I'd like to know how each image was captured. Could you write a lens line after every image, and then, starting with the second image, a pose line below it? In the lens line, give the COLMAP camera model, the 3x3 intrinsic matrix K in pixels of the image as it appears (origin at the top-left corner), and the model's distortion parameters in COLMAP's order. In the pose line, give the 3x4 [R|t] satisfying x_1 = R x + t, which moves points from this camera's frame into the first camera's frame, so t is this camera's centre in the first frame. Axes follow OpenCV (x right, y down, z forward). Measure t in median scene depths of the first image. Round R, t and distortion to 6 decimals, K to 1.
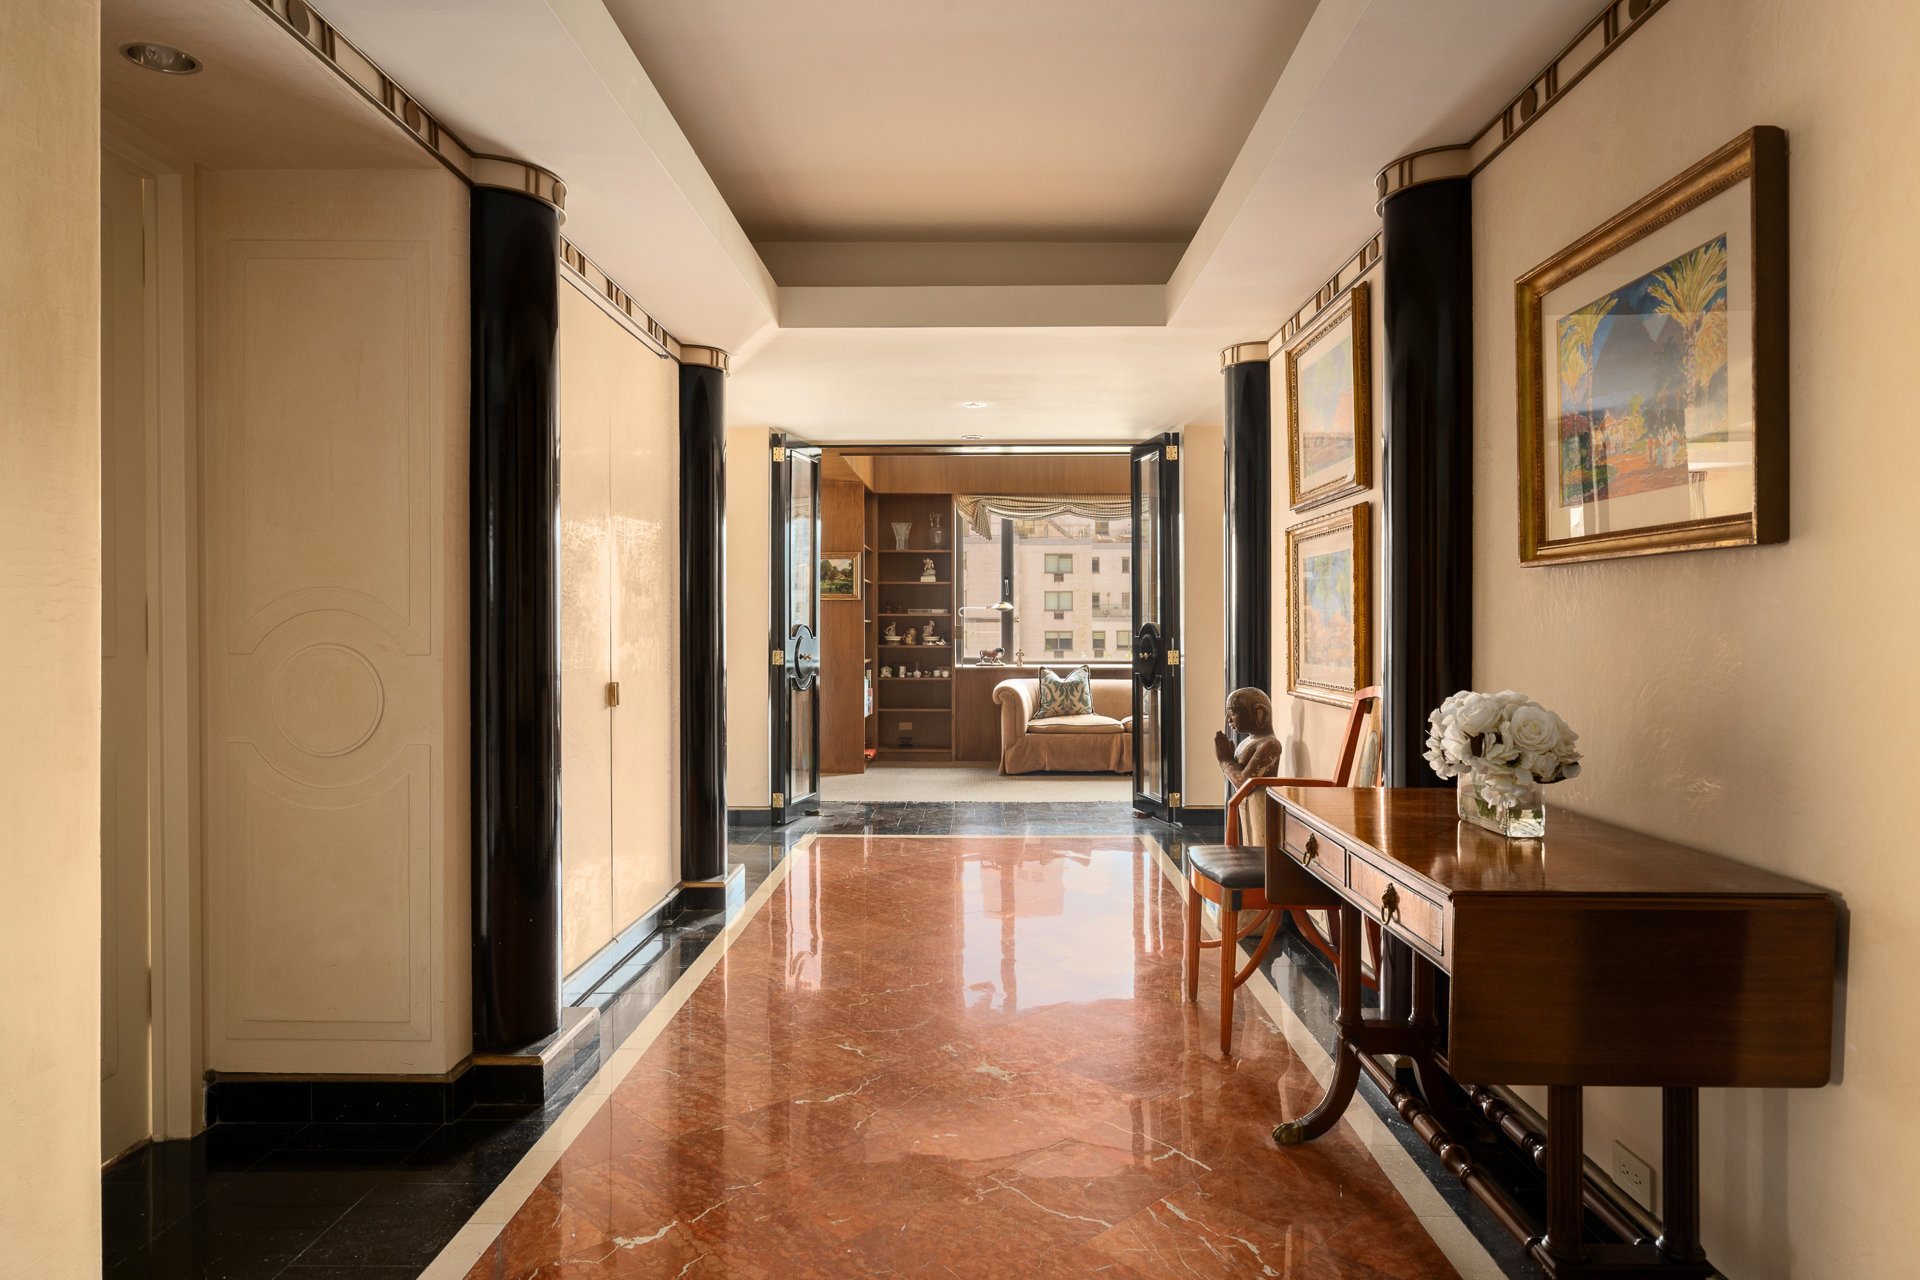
lens RADIAL K [[1164.4, 0, 959.1], [0, 1164.4, 635.0], [0, 0, 1]] dist [0.000823, 0.000003]
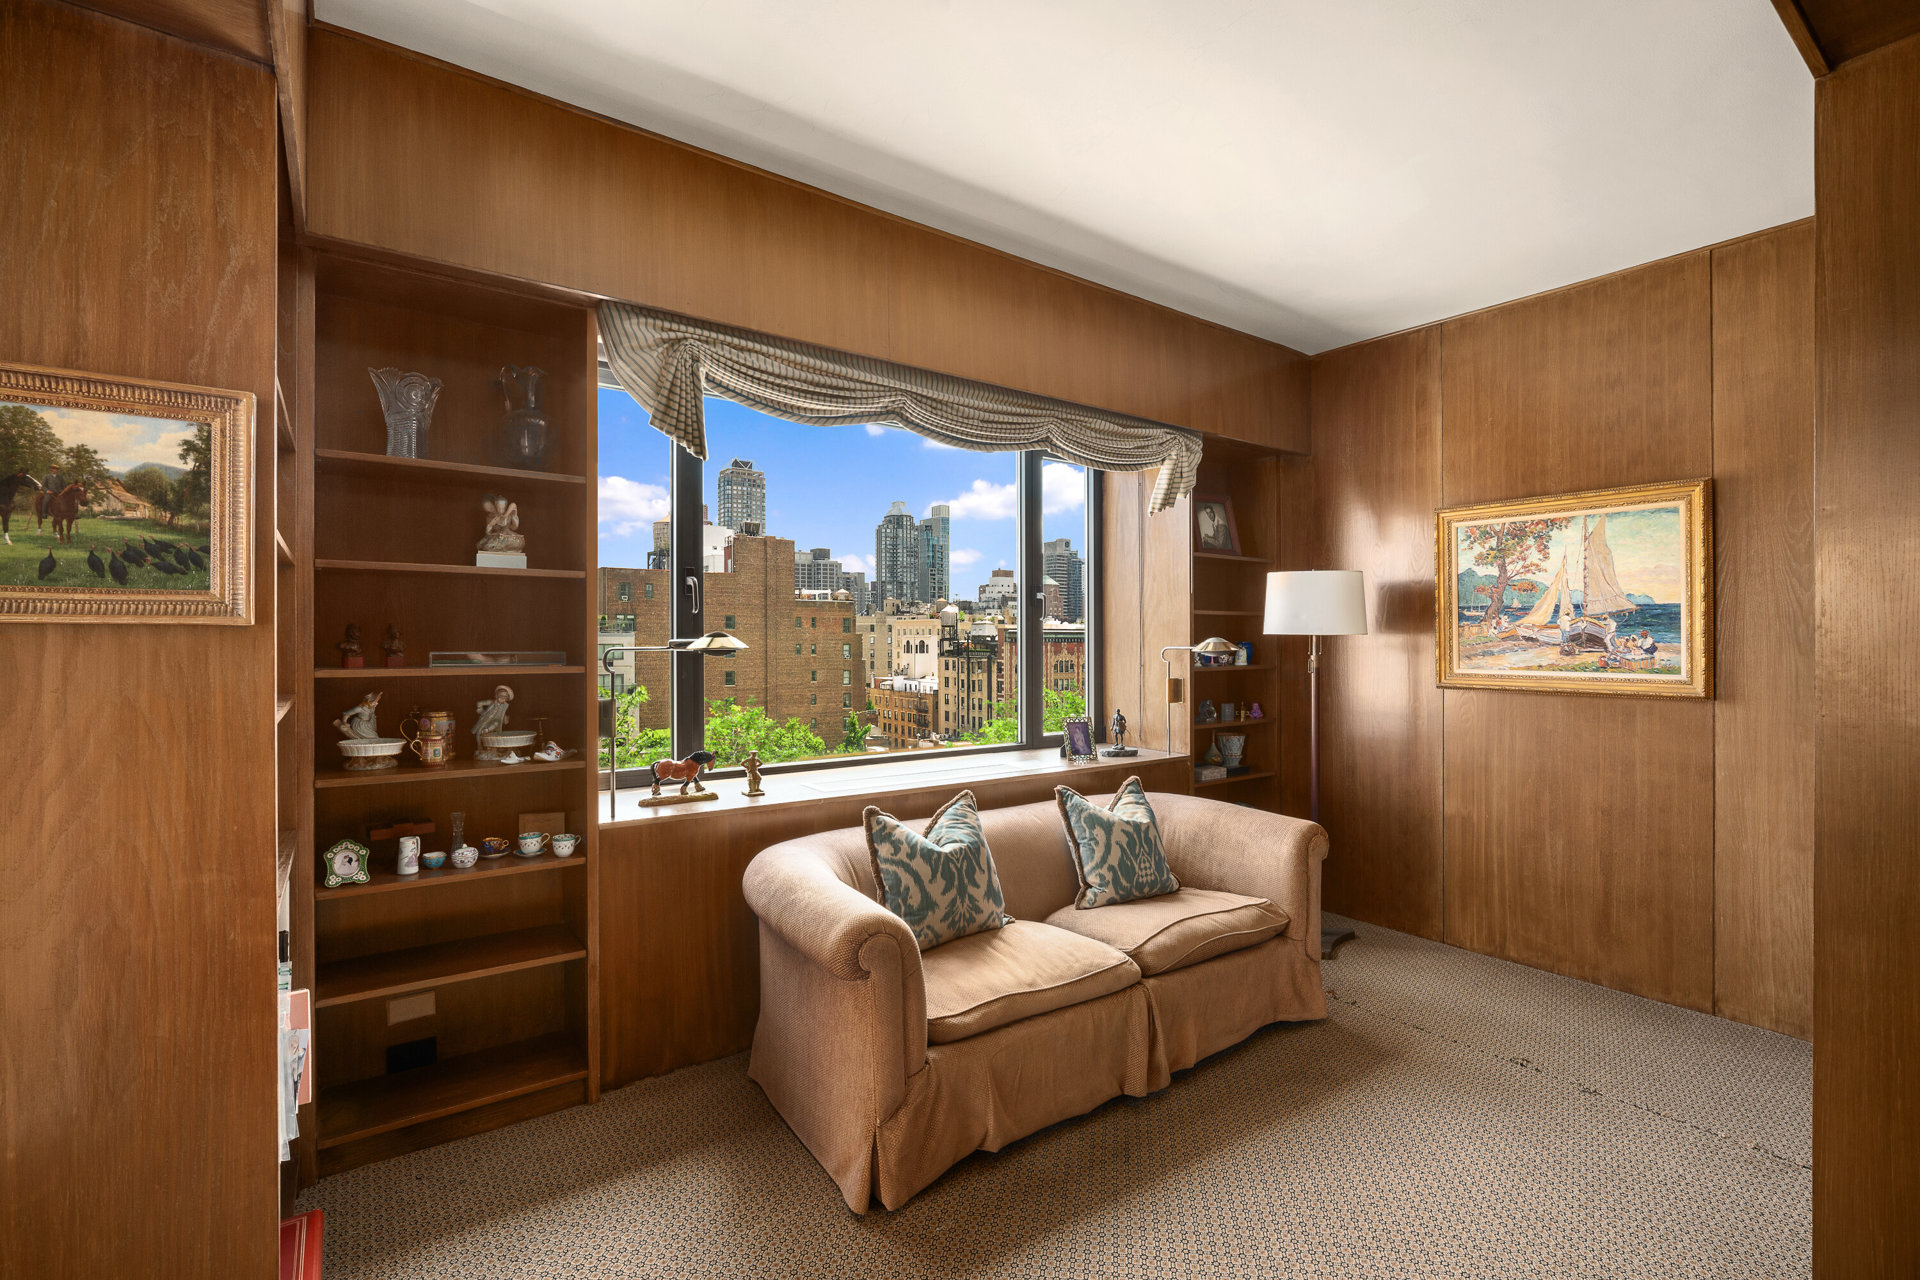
lens RADIAL K [[865.7, 0, 966.7], [0, 865.7, 638.9], [0, 0, 1]] dist [-0.004622, -0.000300]
pose [[0.796432, 0.003383, 0.604719, -0.069754], [0.000447, 0.999981, -0.006183, -0.024428], [-0.604728, 0.005195, 0.796415, 0.729444]]
